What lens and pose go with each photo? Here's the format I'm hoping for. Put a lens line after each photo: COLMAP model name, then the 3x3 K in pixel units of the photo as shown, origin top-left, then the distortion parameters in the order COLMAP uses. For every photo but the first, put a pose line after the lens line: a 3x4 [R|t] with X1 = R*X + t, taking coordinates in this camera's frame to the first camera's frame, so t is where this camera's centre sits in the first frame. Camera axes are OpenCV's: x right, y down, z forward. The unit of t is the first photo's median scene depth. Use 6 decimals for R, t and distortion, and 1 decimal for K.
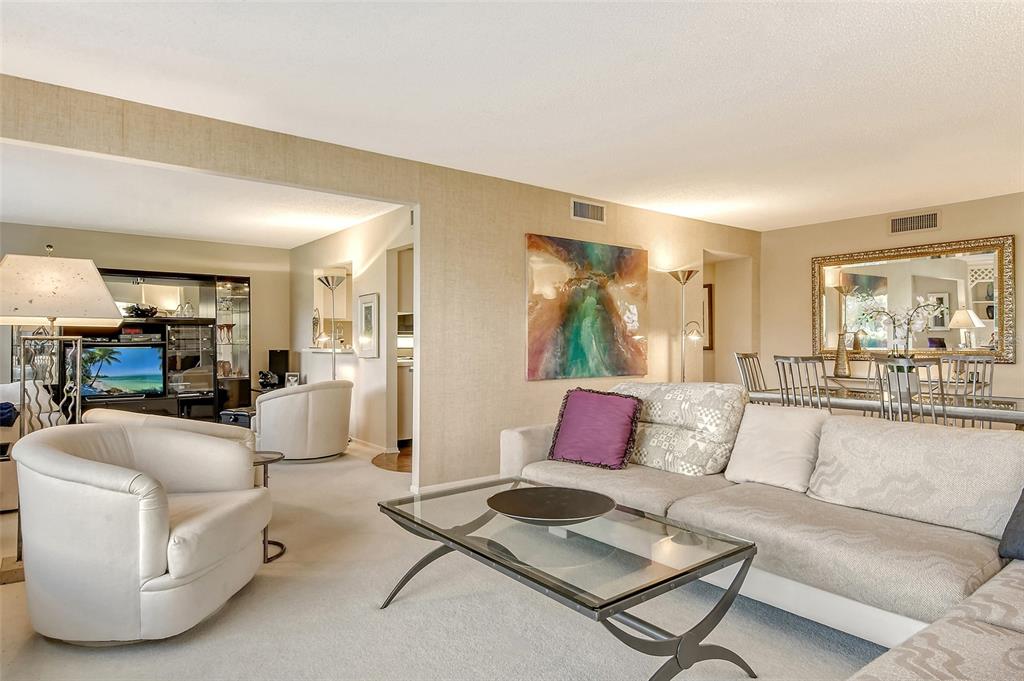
lens RADIAL K [[580.7, 0, 510.6], [0, 580.7, 342.4], [0, 0, 1]] dist [-0.018130, 0.000205]
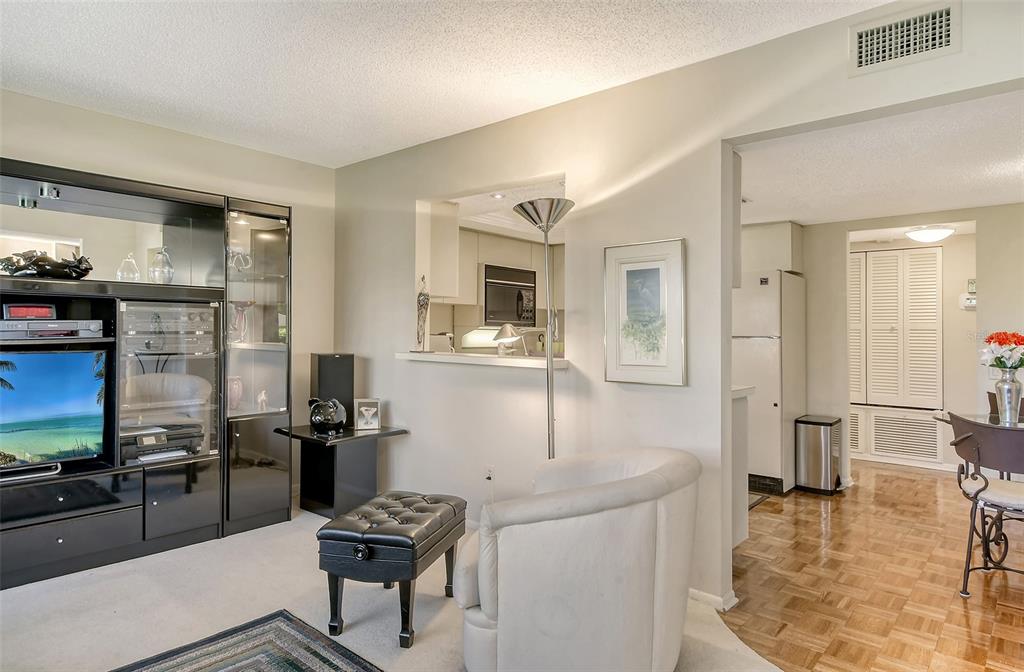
lens RADIAL K [[580.7, 0, 517.3], [0, 580.7, 329.4], [0, 0, 1]] dist [-0.018130, 0.000205]
pose [[0.979467, 0.015396, 0.201014, -0.389149], [-0.015078, 0.999881, -0.003114, -0.011116], [-0.201038, 0.000019, 0.979583, 0.517809]]
